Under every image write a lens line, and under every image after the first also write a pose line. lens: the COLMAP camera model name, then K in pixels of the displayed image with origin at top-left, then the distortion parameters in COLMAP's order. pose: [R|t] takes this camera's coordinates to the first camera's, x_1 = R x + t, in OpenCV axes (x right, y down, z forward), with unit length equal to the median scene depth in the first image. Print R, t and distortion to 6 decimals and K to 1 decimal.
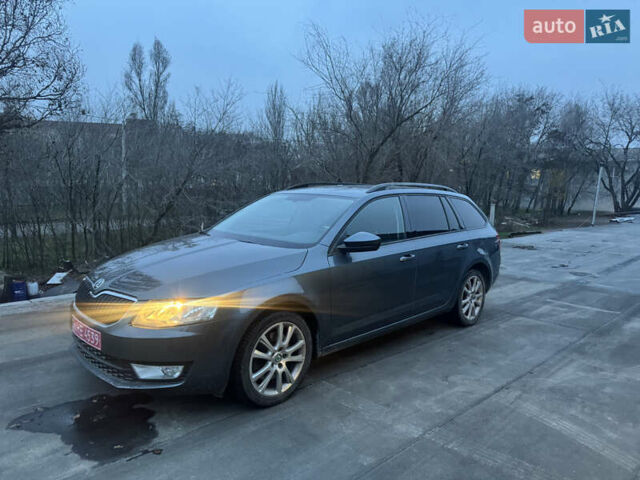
lens RADIAL K [[451.6, 0, 316.4], [0, 451.6, 239.0], [0, 0, 1]] dist [0.045462, -0.052544]
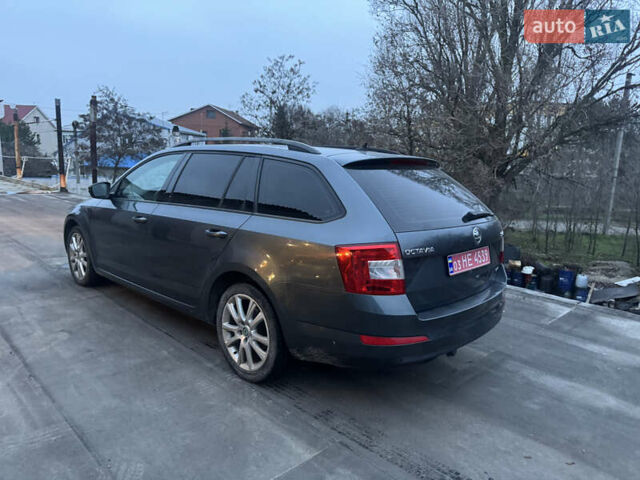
lens RADIAL K [[451.6, 0, 323.1], [0, 451.6, 245.6], [0, 0, 1]] dist [0.045462, -0.052544]
pose [[0.030653, 0.154995, -0.987440, 0.895039], [-0.150636, 0.977337, 0.148733, -0.078145], [0.988114, 0.144185, 0.053306, 1.050165]]
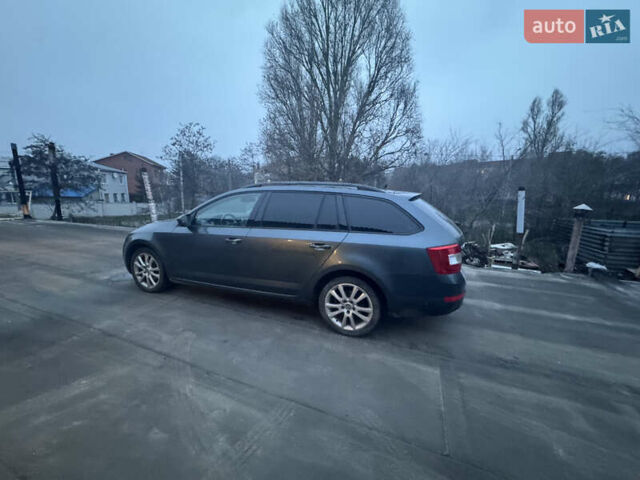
lens RADIAL K [[254.7, 0, 319.3], [0, 254.7, 240.3], [0, 0, 1]] dist [-0.003445, 0.000963]
pose [[0.424708, 0.151412, -0.892579, 0.753063], [-0.114692, 0.986970, 0.112851, -0.053306], [0.898036, 0.054442, 0.436540, 0.716959]]
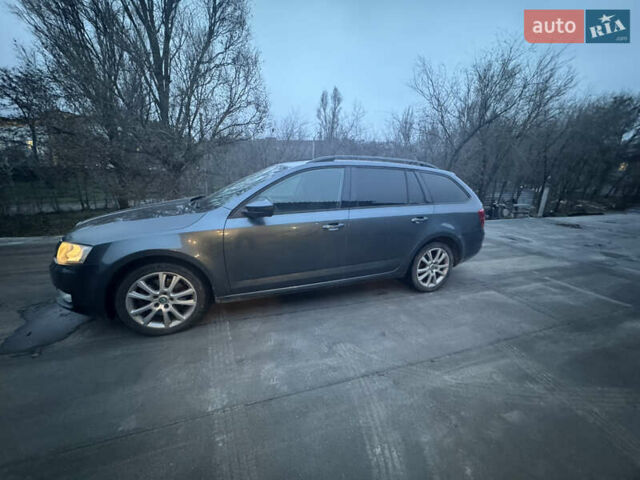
lens RADIAL K [[254.7, 0, 319.4], [0, 254.7, 239.7], [0, 0, 1]] dist [-0.003445, 0.000963]
pose [[0.912683, 0.107537, -0.394267, 0.327439], [-0.054849, 0.988262, 0.142581, -0.008474], [0.404972, -0.108507, 0.907868, 0.346254]]
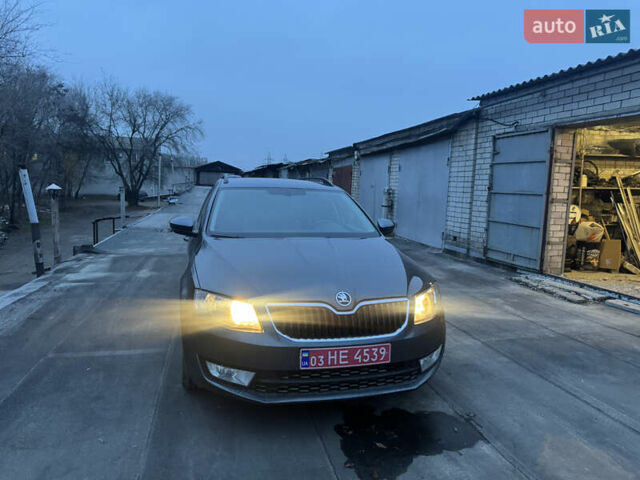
lens RADIAL K [[451.6, 0, 319.5], [0, 451.6, 240.9], [0, 0, 1]] dist [0.045462, -0.052544]
pose [[0.509627, -0.114897, 0.852689, -0.721966], [0.080617, 0.993060, 0.085629, -0.054591], [-0.856610, 0.025103, 0.515353, 0.357836]]
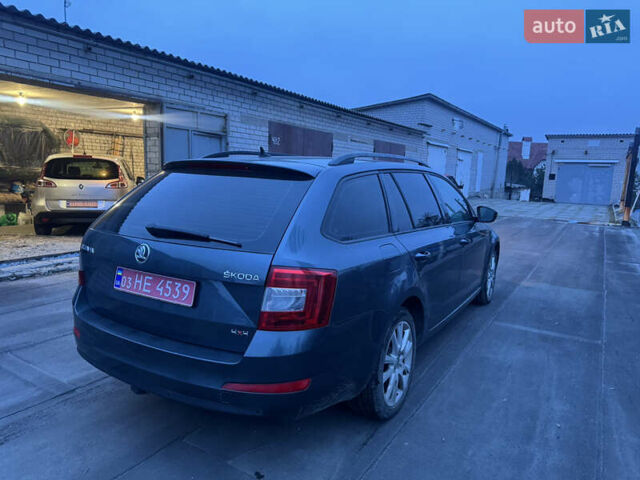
lens RADIAL K [[451.6, 0, 324.5], [0, 451.6, 248.1], [0, 0, 1]] dist [0.045462, -0.052544]
pose [[-0.966934, -0.016086, -0.254517, 0.319564], [-0.085156, 0.961092, 0.262775, -0.165680], [0.240387, 0.275760, -0.930683, 1.678400]]
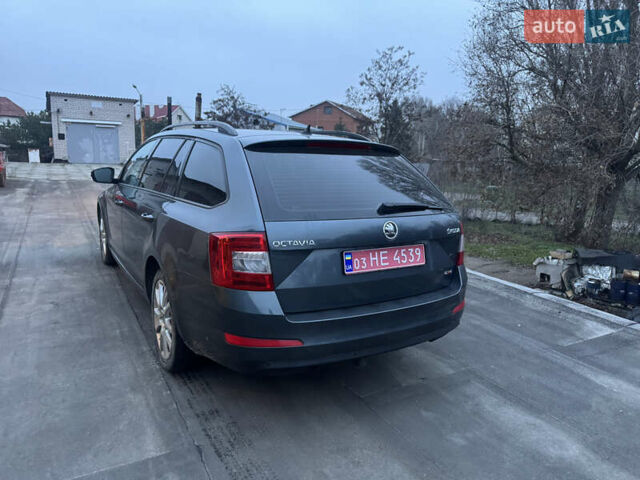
lens RADIAL K [[451.6, 0, 324.0], [0, 451.6, 242.5], [0, 0, 1]] dist [0.045462, -0.052544]
pose [[-0.226089, 0.154917, -0.961709, 0.824912], [-0.157199, 0.968530, 0.192972, -0.102407], [0.961339, 0.194809, -0.194621, 1.280838]]
